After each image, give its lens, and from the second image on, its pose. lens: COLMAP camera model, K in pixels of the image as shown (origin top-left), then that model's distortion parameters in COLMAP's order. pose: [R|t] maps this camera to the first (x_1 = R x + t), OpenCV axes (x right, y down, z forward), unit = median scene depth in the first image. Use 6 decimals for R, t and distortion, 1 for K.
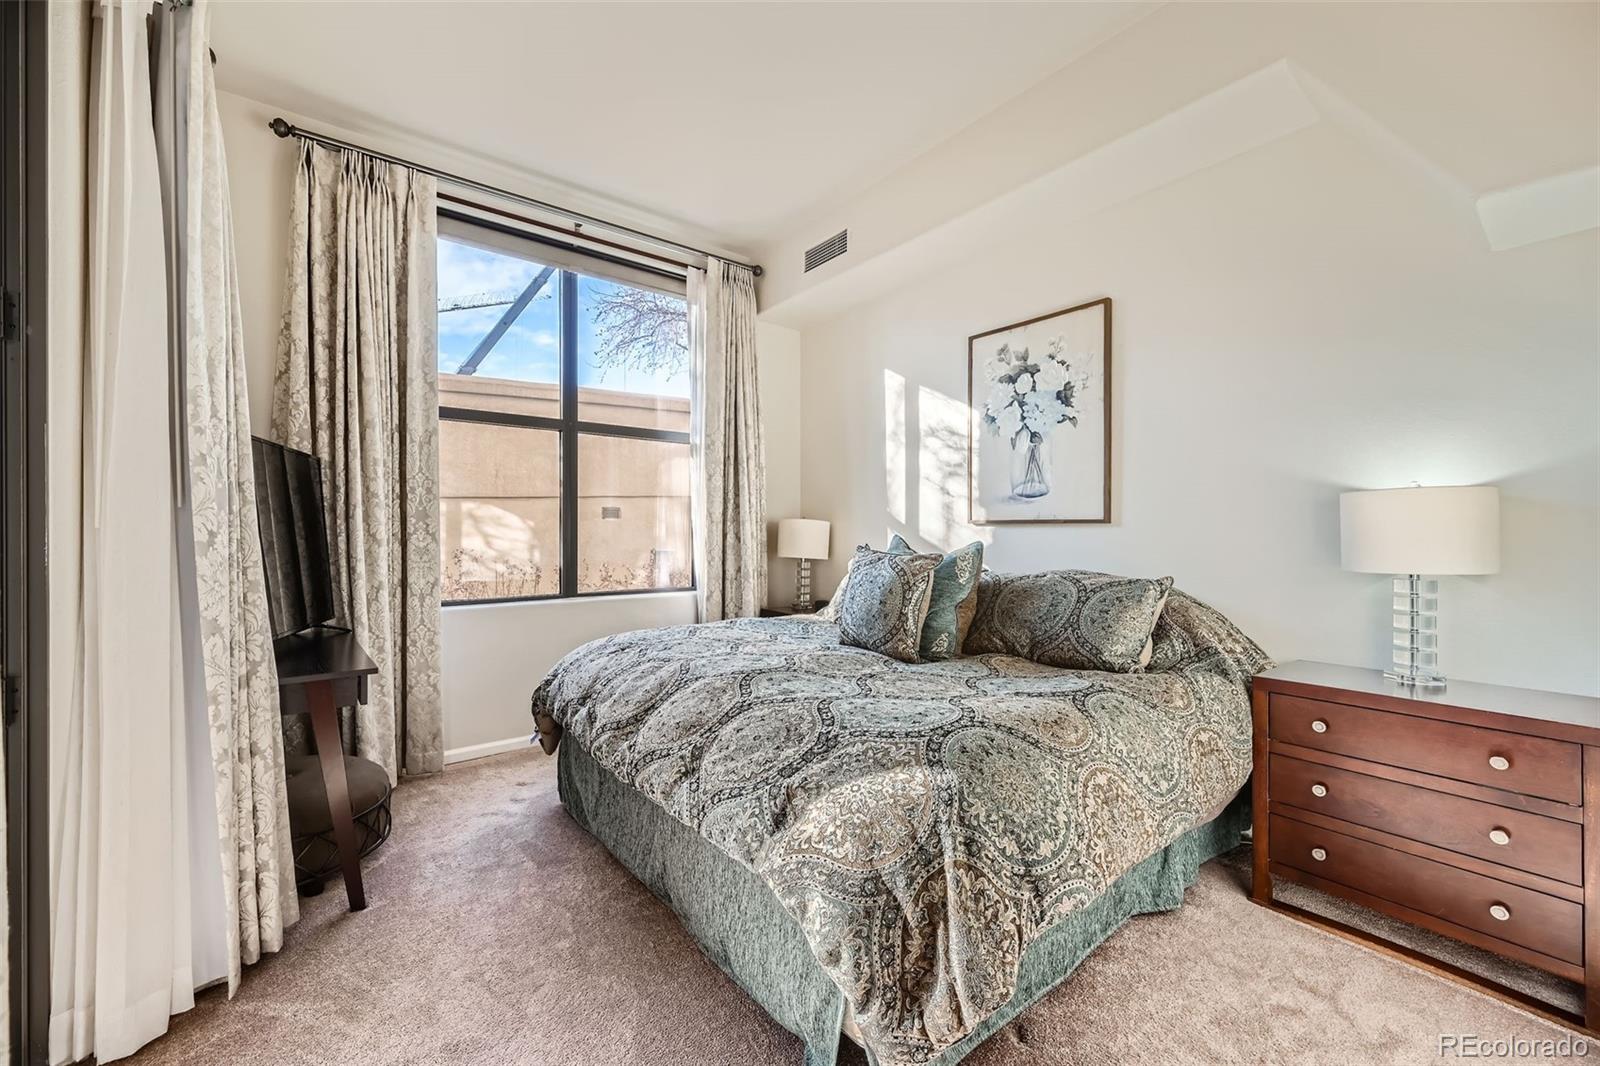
lens RADIAL K [[639.7, 0, 808.8], [0, 639.7, 525.5], [0, 0, 1]] dist [-0.000556, 0.000714]
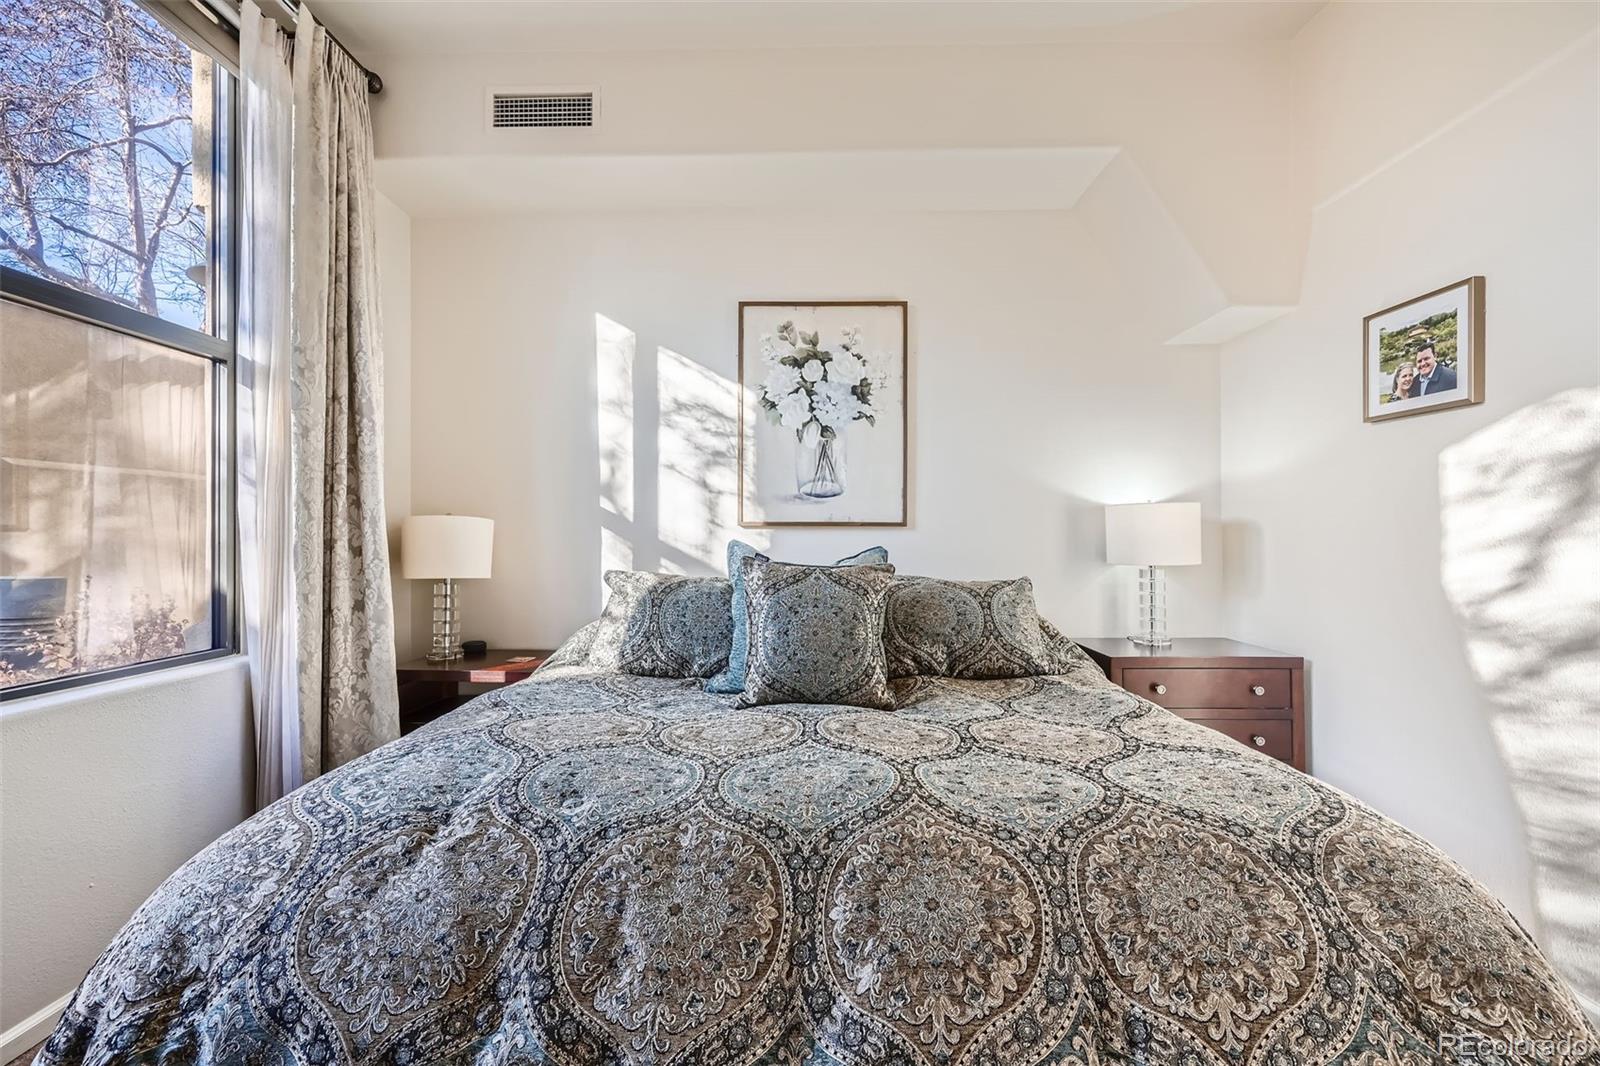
lens RADIAL K [[639.7, 0, 797.7], [0, 639.7, 527.0], [0, 0, 1]] dist [-0.000556, 0.000714]
pose [[0.630770, 0.004372, 0.775958, -0.368861], [-0.008258, 0.999965, 0.001079, -0.002032], [-0.775926, -0.007089, 0.630784, 0.438672]]
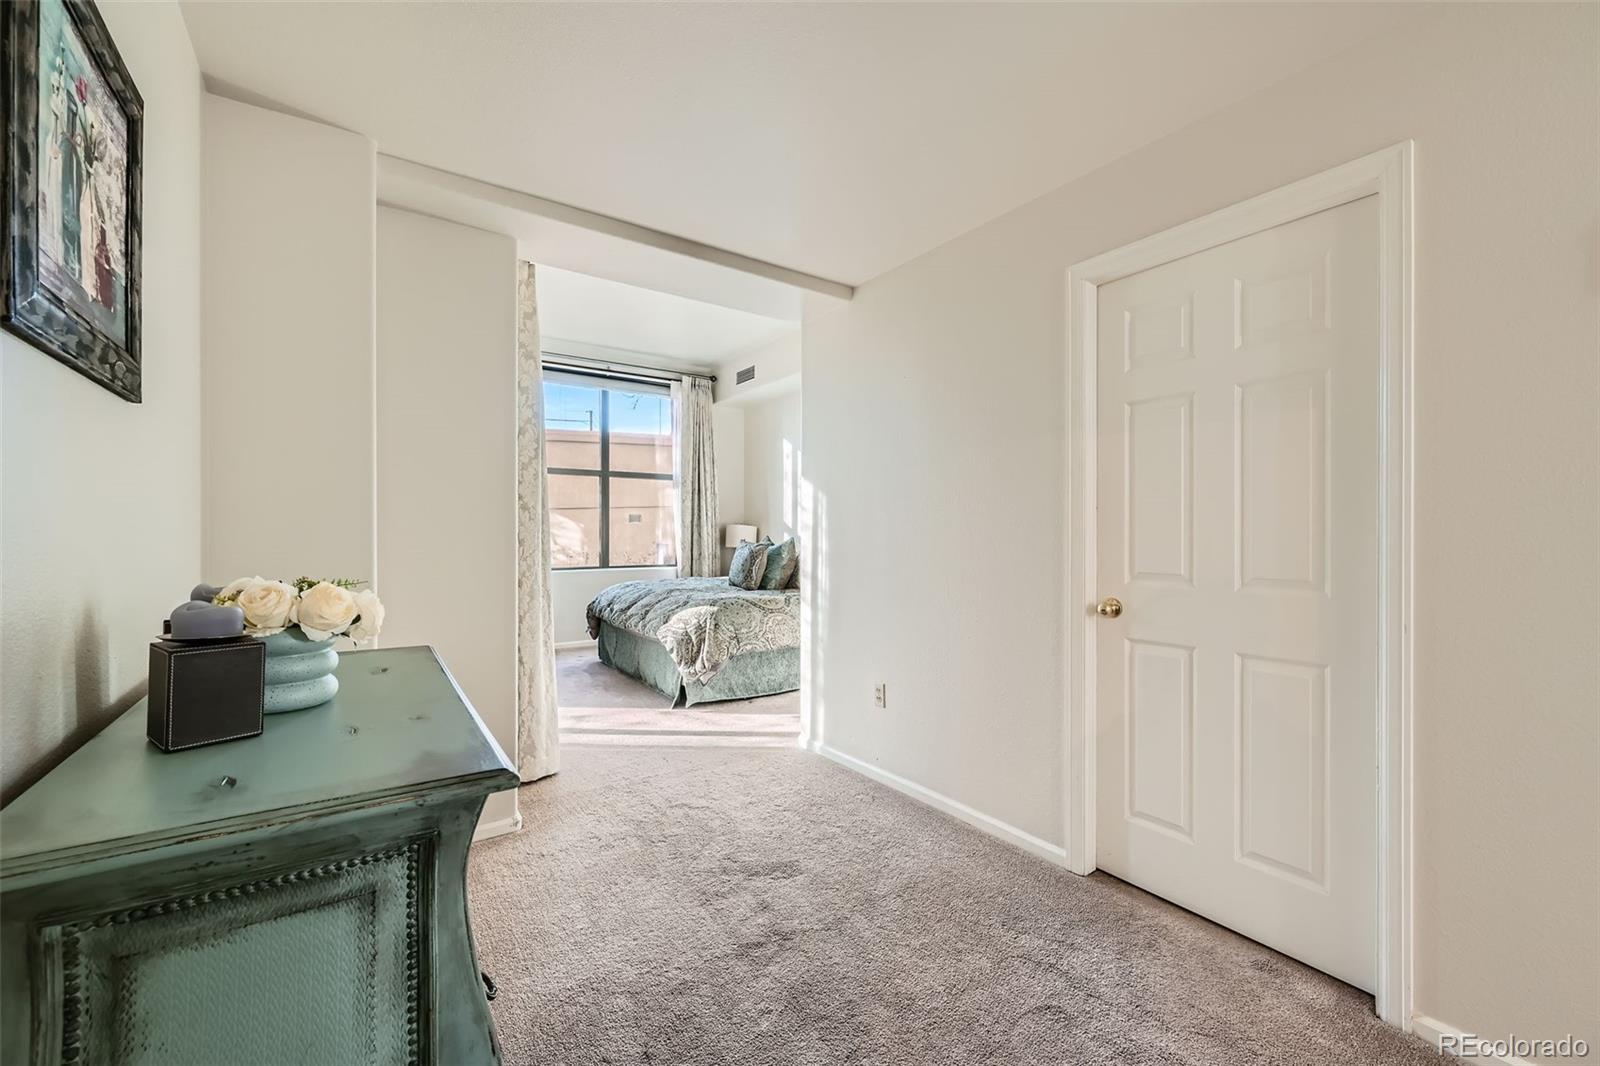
lens RADIAL K [[639.7, 0, 812.0], [0, 639.7, 535.7], [0, 0, 1]] dist [-0.000556, 0.000714]
pose [[0.998501, 0.004433, -0.054553, 0.357062], [-0.003484, 0.999841, 0.017481, -0.014838], [0.054622, -0.017265, 0.998358, -0.892420]]
